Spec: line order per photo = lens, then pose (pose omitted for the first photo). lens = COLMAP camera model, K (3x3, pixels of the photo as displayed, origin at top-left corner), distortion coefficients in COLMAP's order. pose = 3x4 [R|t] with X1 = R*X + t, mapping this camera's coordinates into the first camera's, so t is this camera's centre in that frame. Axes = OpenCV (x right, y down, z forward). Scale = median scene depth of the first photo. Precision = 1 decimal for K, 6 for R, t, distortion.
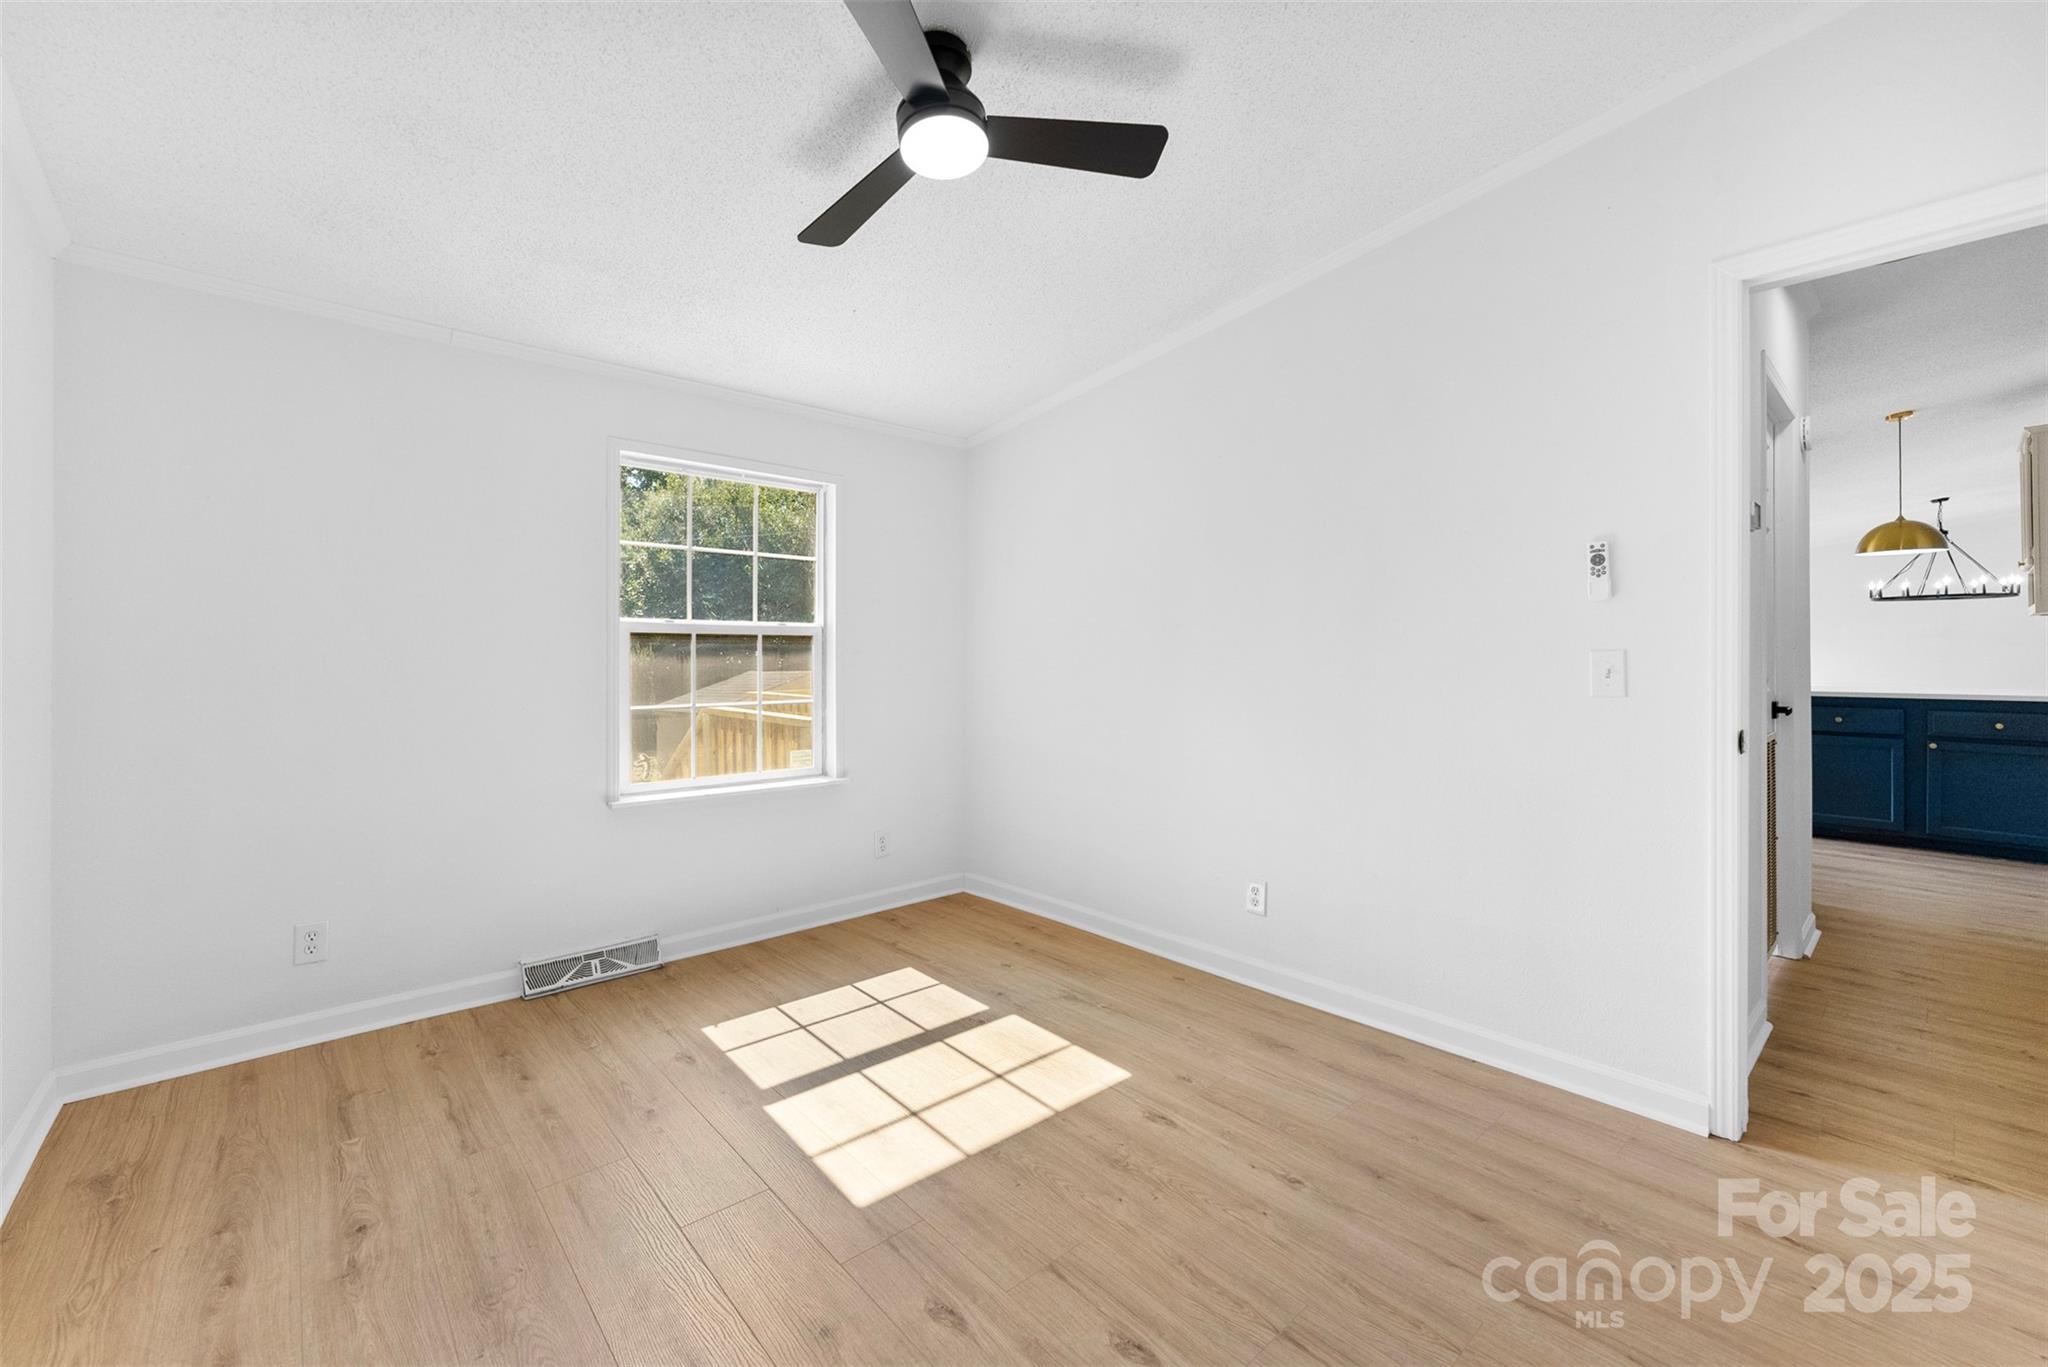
lens RADIAL K [[834.7, 0, 1029.6], [0, 834.7, 655.9], [0, 0, 1]] dist [-0.001147, -0.000228]
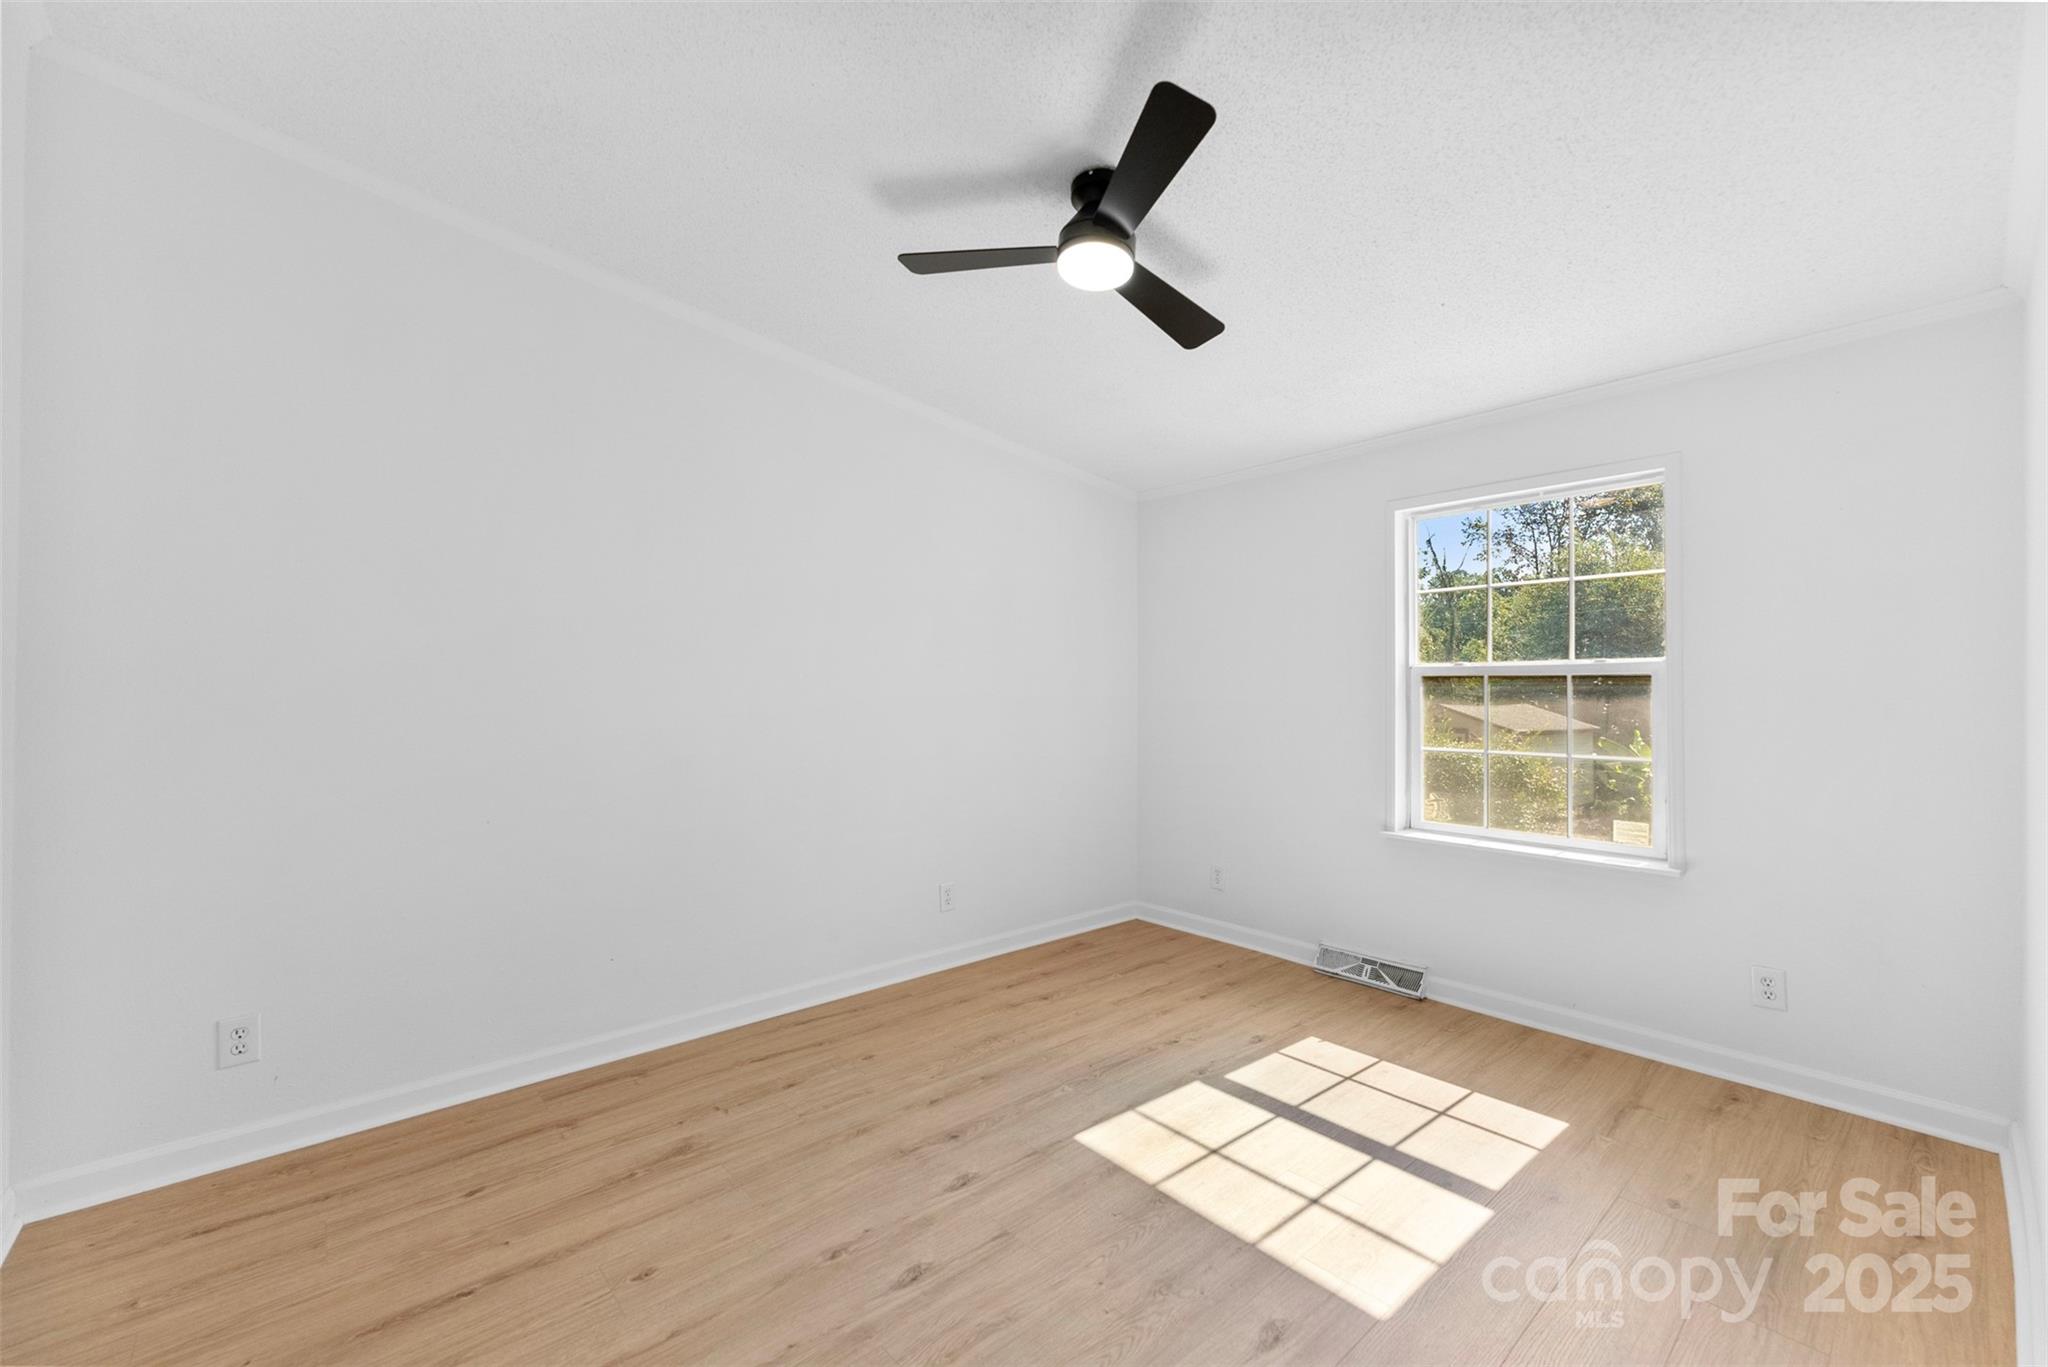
lens RADIAL K [[825.5, 0, 1017.9], [0, 825.5, 693.3], [0, 0, 1]] dist [0.000210, 0.000350]
pose [[-0.012126, 0.006940, -0.999902, 0.614929], [0.002511, 0.999973, 0.006910, -0.016742], [0.999923, -0.002427, -0.012143, 0.539277]]
